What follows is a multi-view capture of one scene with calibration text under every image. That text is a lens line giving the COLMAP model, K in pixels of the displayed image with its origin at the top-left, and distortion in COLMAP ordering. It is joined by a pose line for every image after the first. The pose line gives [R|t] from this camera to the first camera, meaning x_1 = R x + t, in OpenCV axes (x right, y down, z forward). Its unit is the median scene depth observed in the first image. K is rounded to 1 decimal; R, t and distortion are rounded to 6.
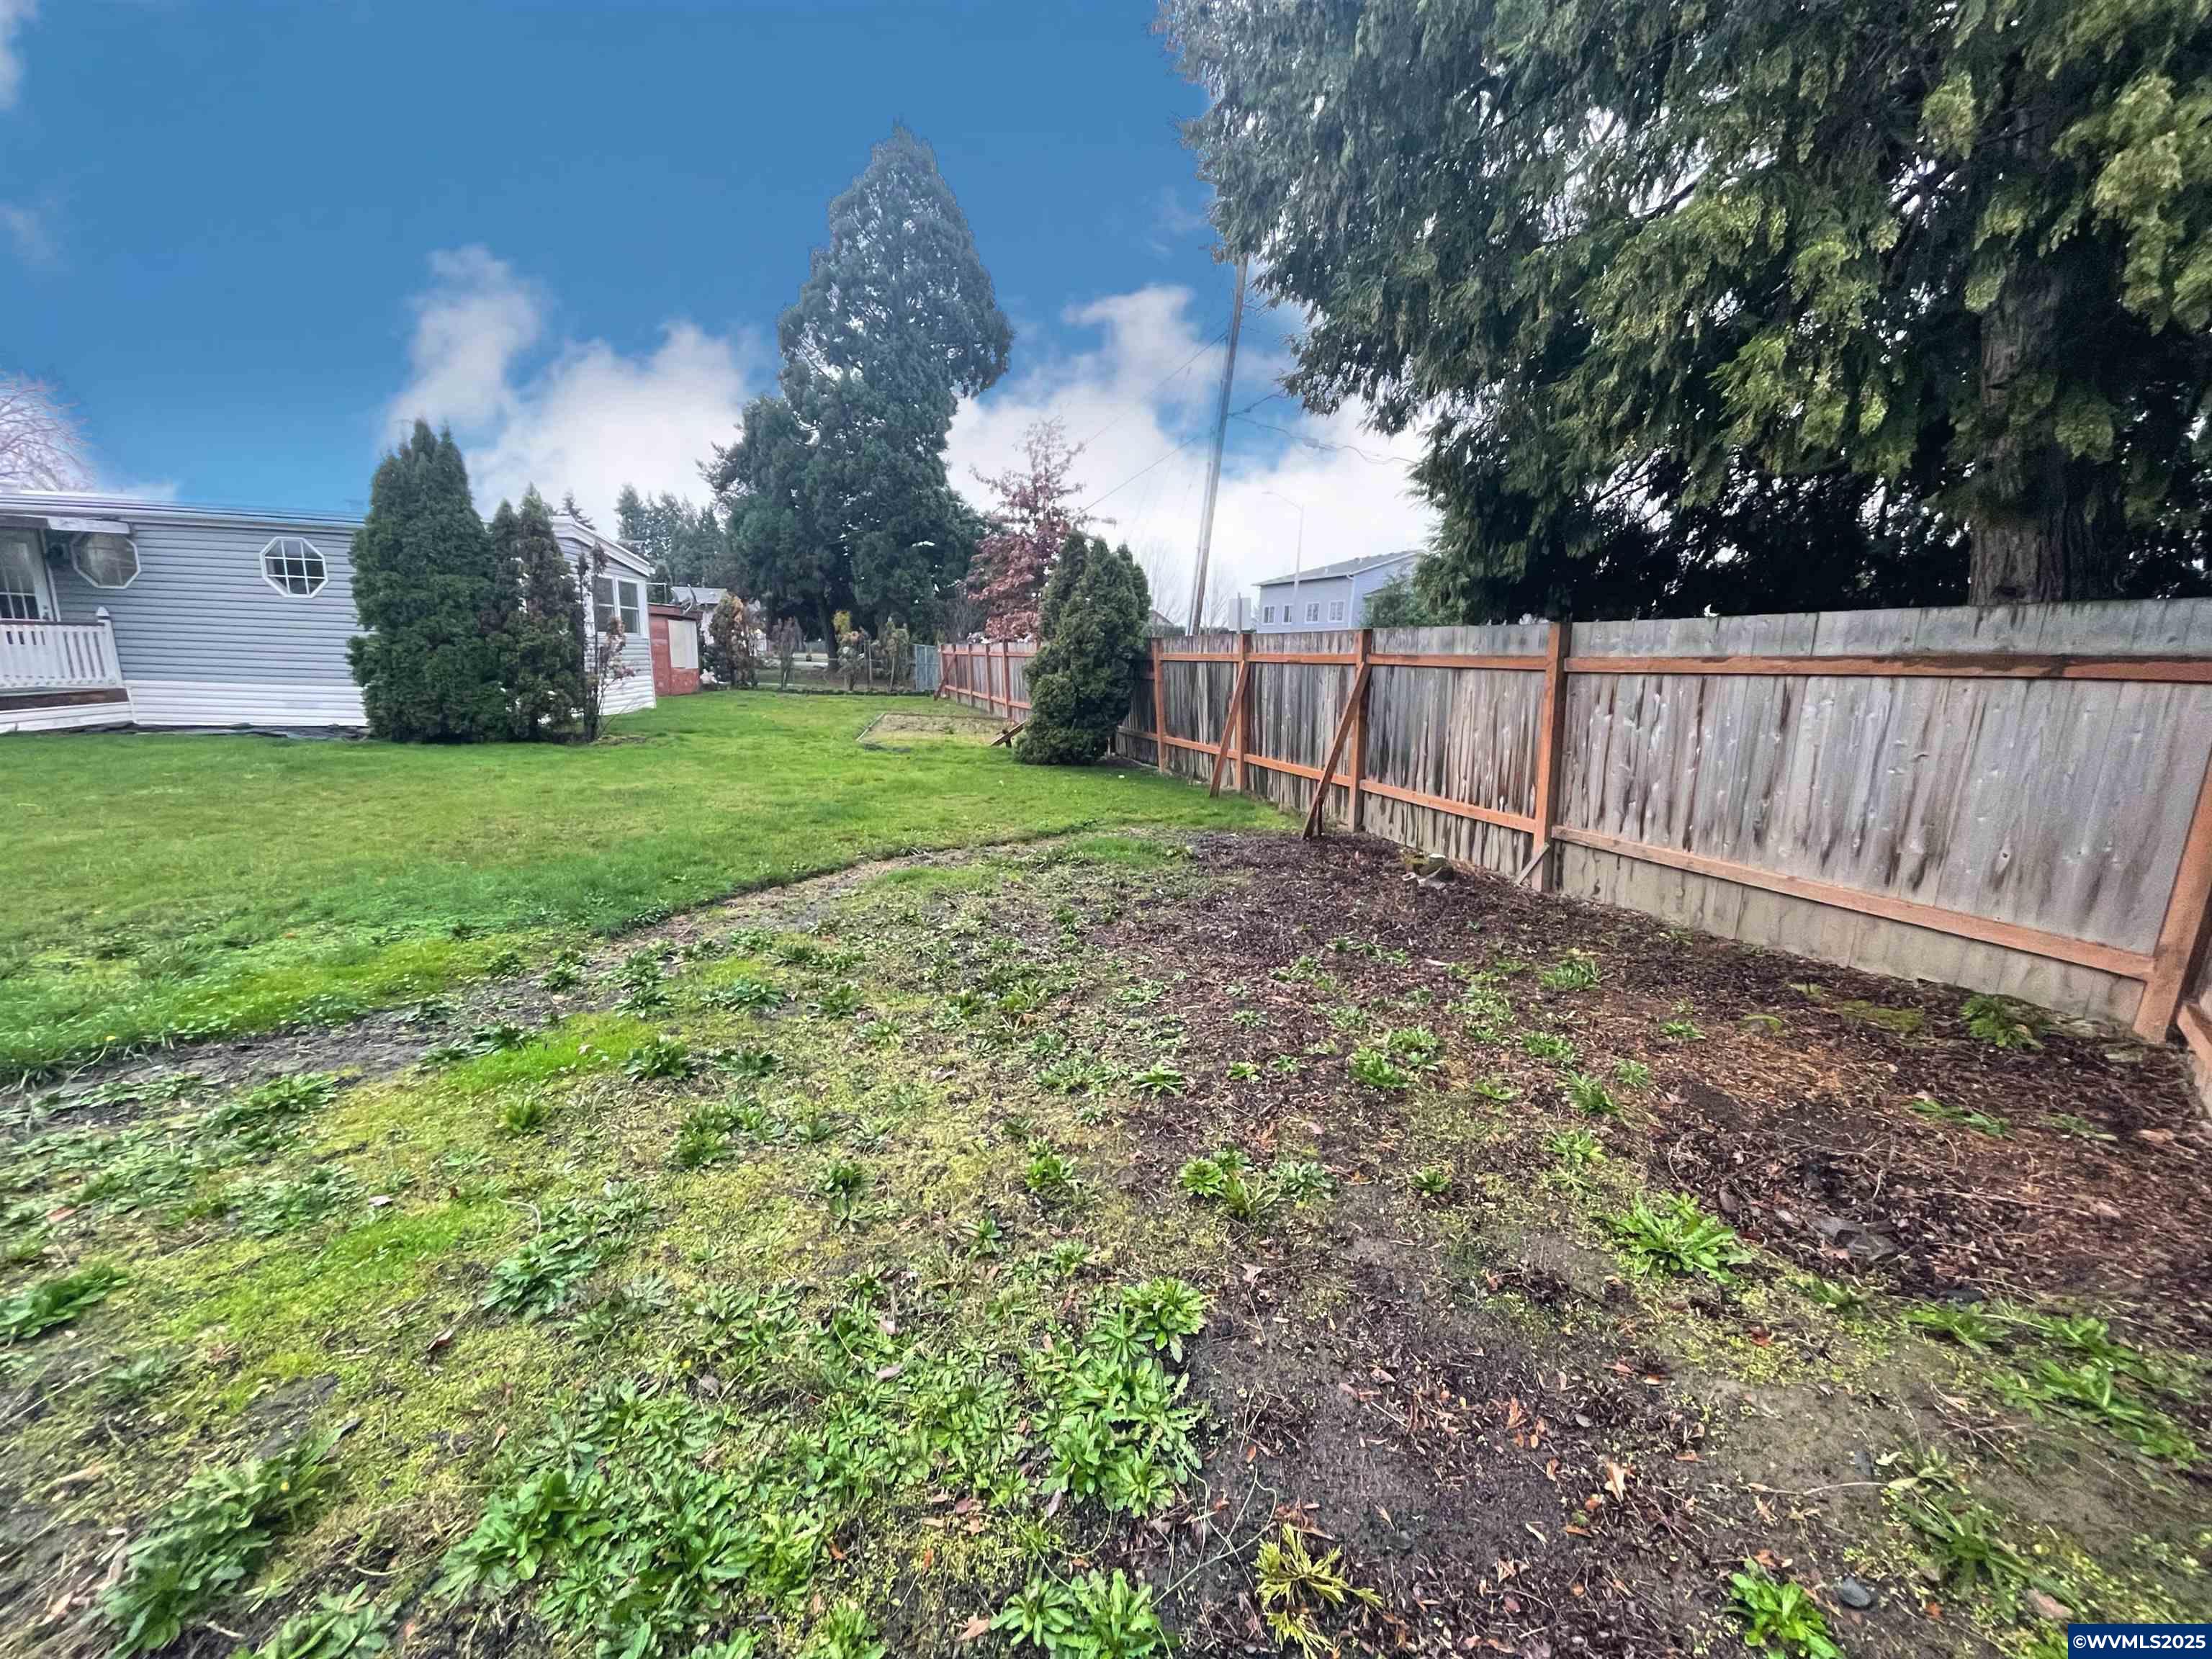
lens RADIAL K [[889.5, 0, 1107.9], [0, 889.5, 835.1], [0, 0, 1]] dist [-0.000642, -0.001195]
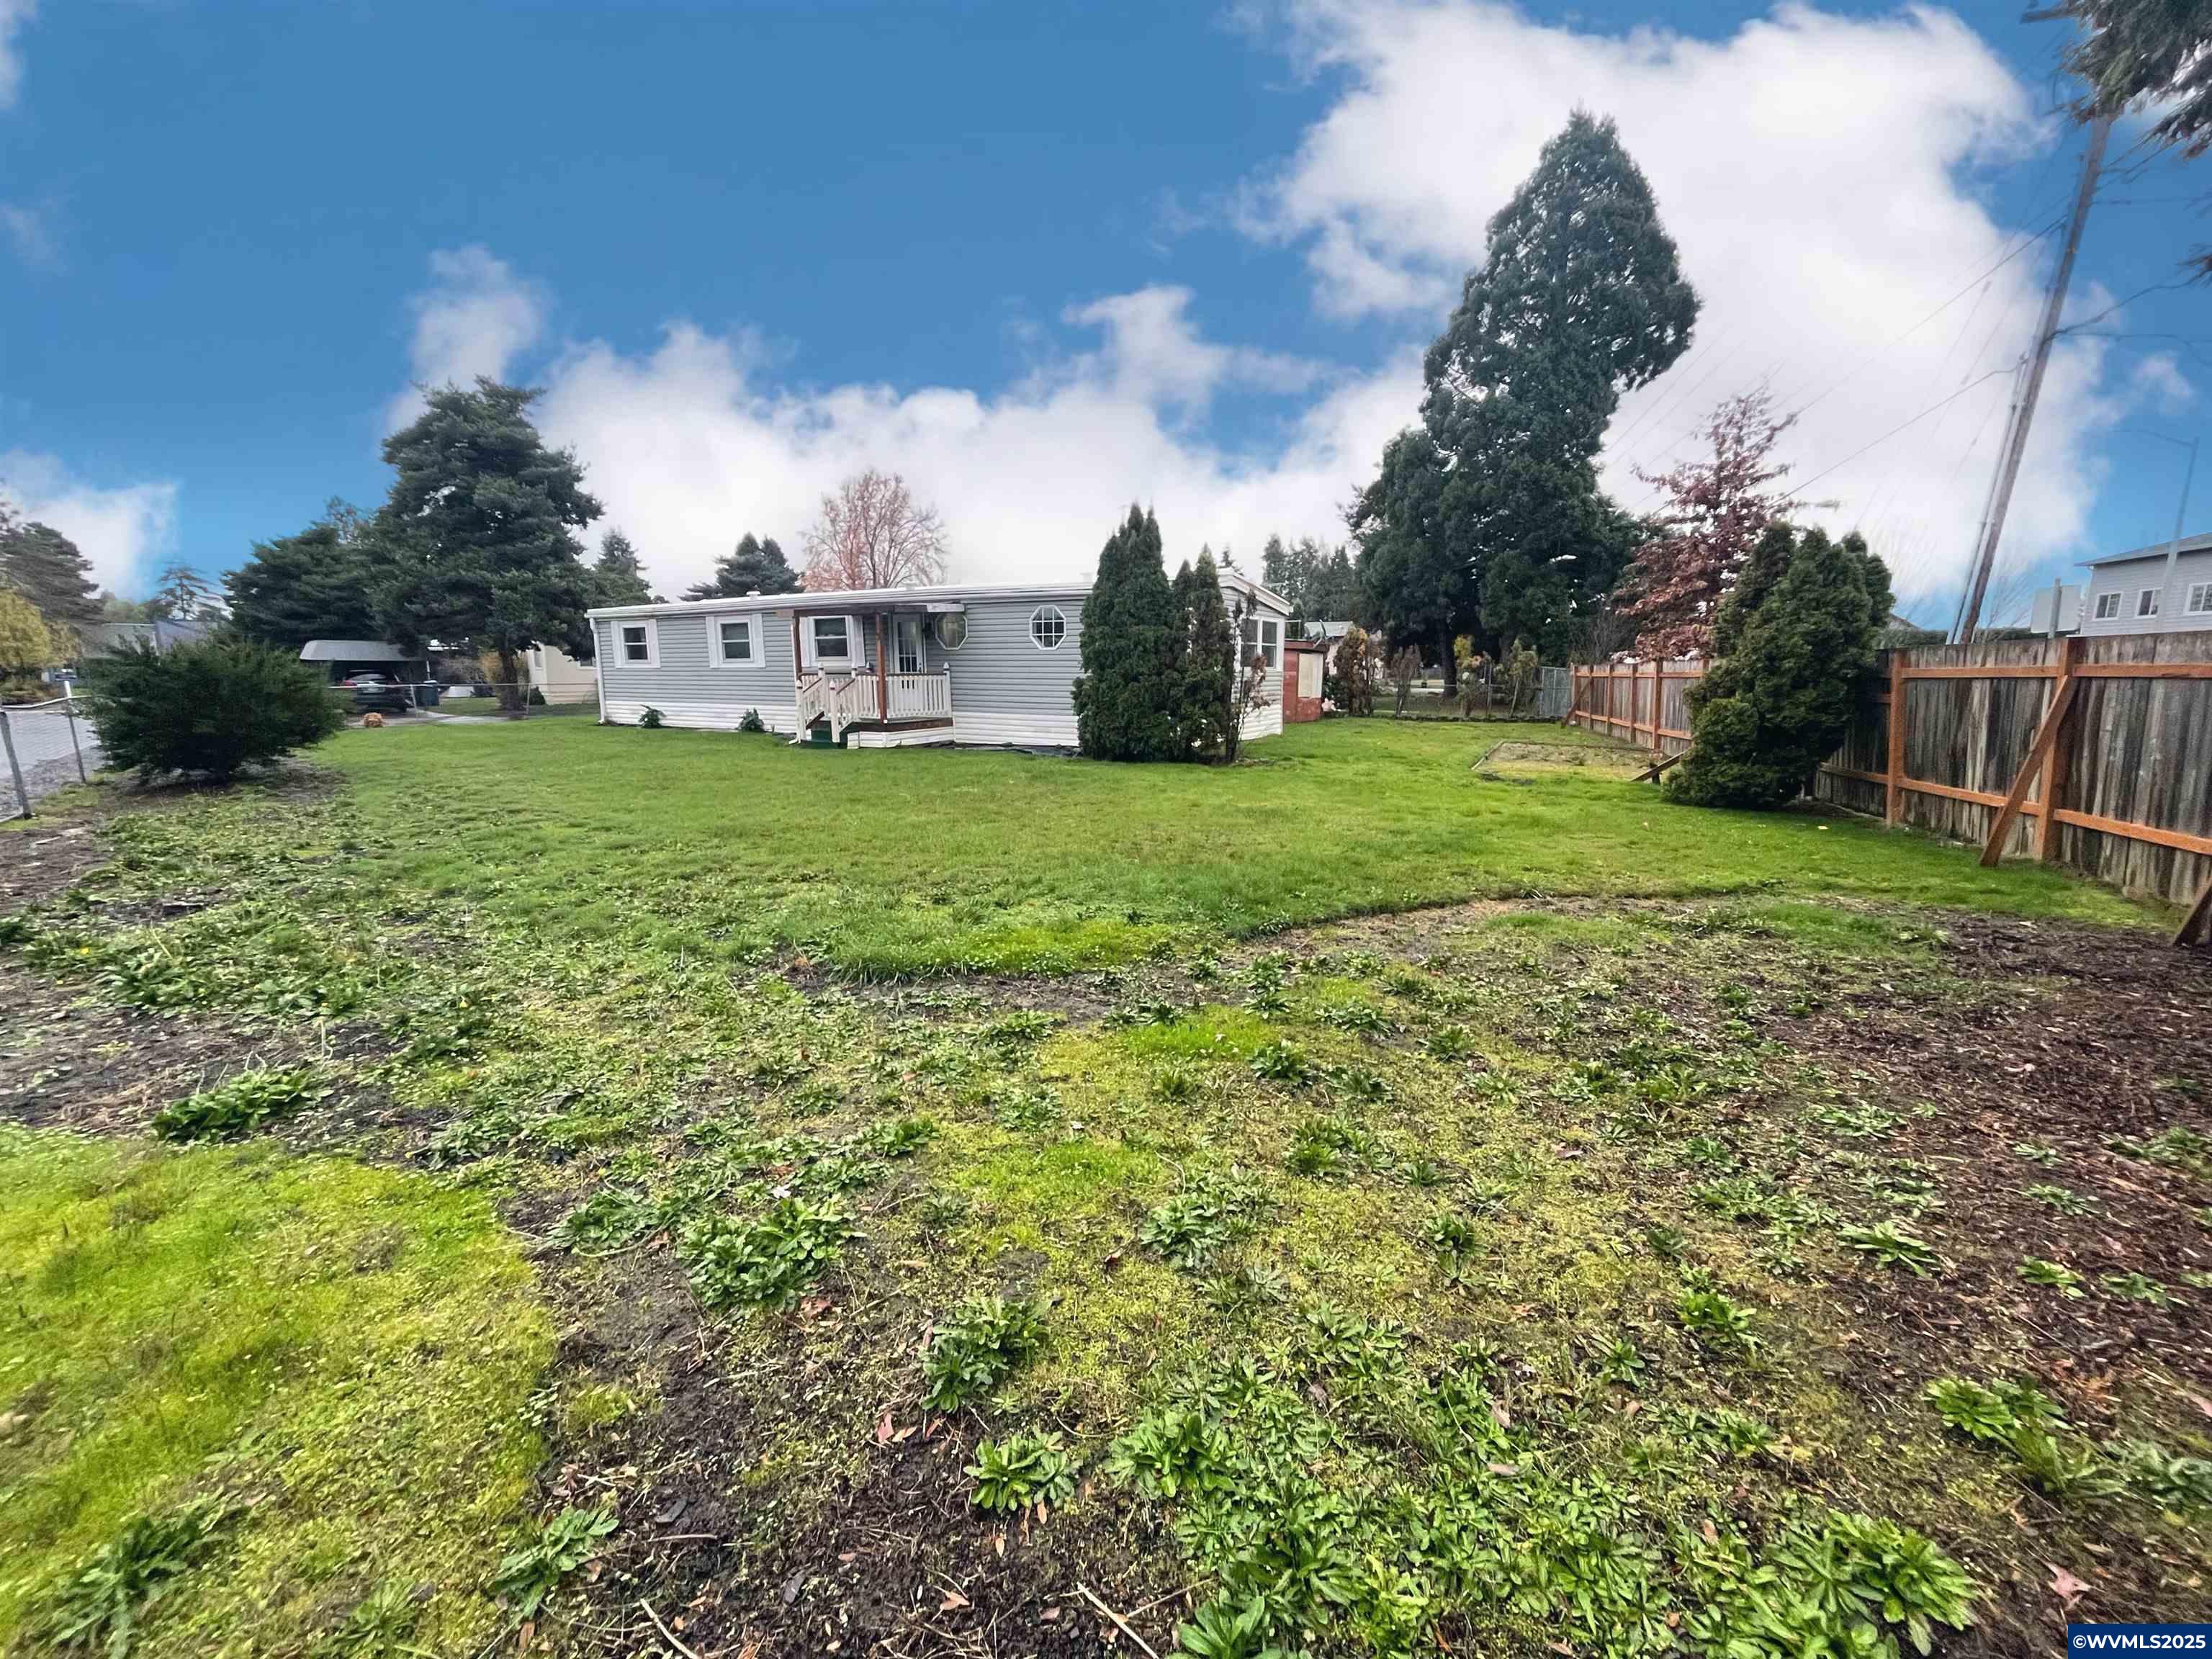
lens RADIAL K [[889.5, 0, 1102.5], [0, 889.5, 833.7], [0, 0, 1]] dist [-0.000642, -0.001195]
pose [[0.792522, 0.077422, -0.604909, -0.032890], [-0.095241, 0.995451, 0.002627, -0.006125], [0.602360, 0.055530, 0.796290, -0.007953]]
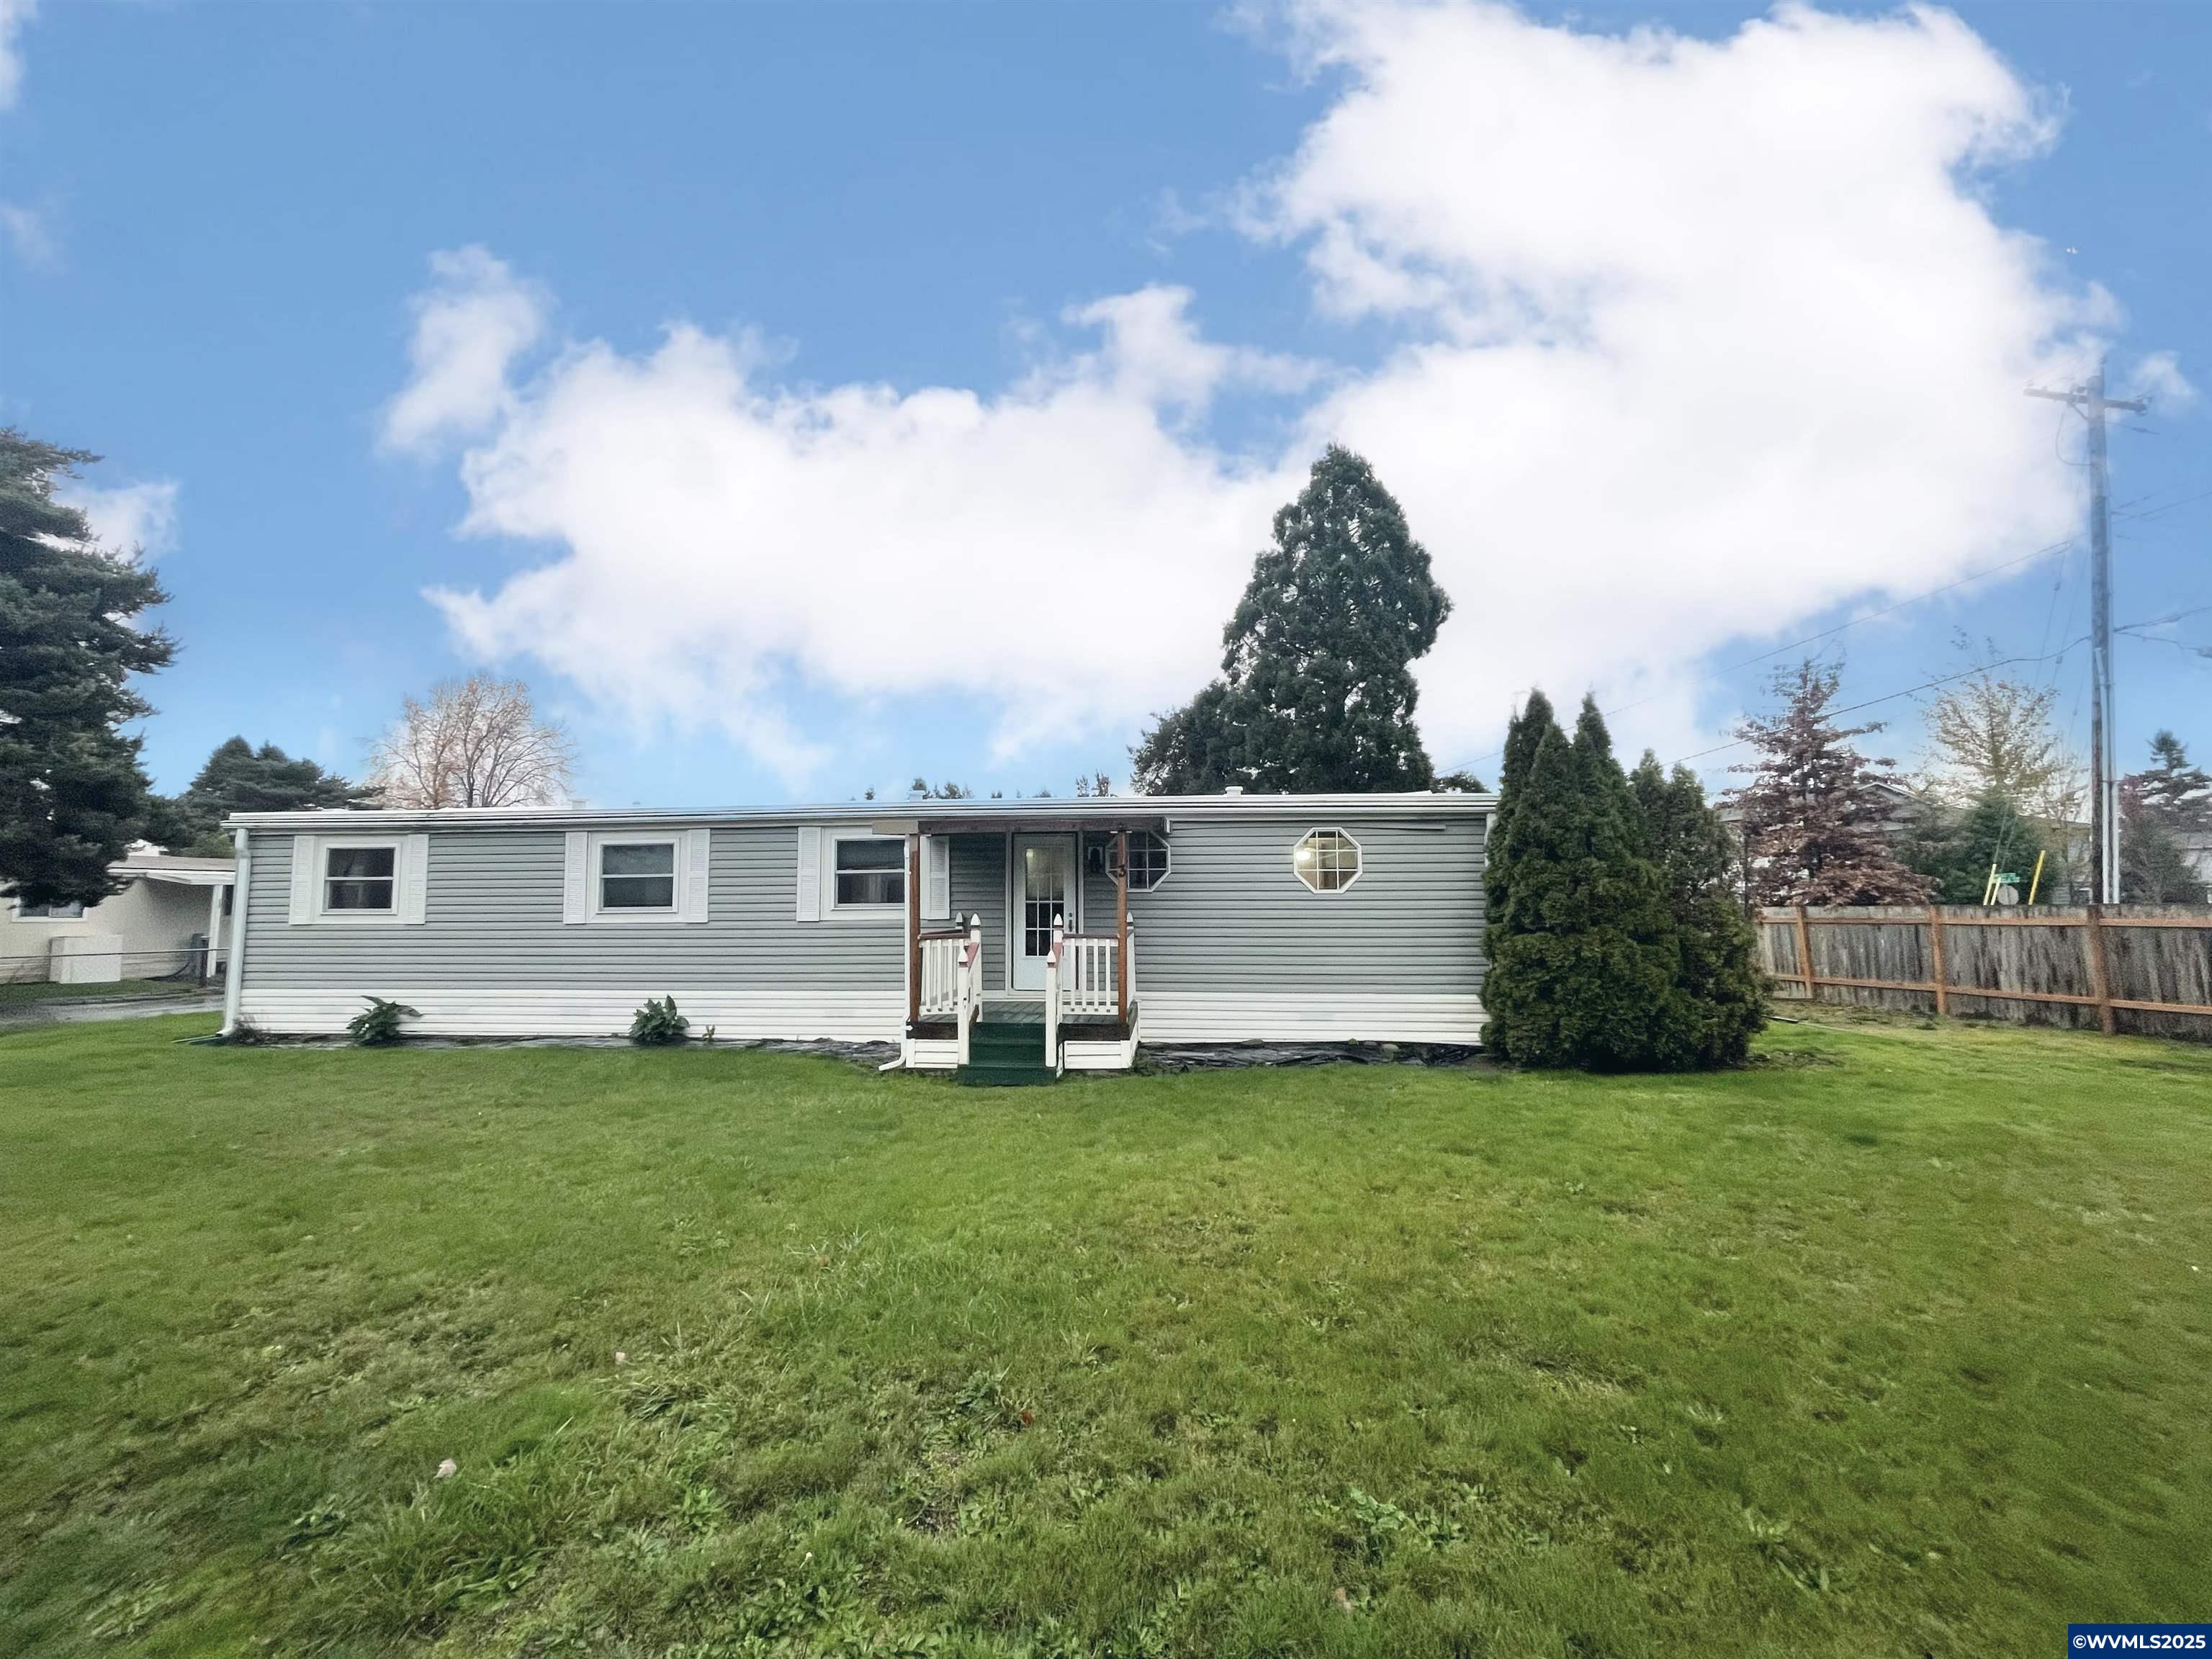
lens RADIAL K [[889.5, 0, 1108.4], [0, 889.5, 839.1], [0, 0, 1]] dist [-0.000642, -0.001195]
pose [[0.977601, -0.055110, -0.203122, -2.461462], [-0.003559, 0.960642, -0.277766, -0.193666], [0.210435, 0.272267, 0.938929, 0.304984]]
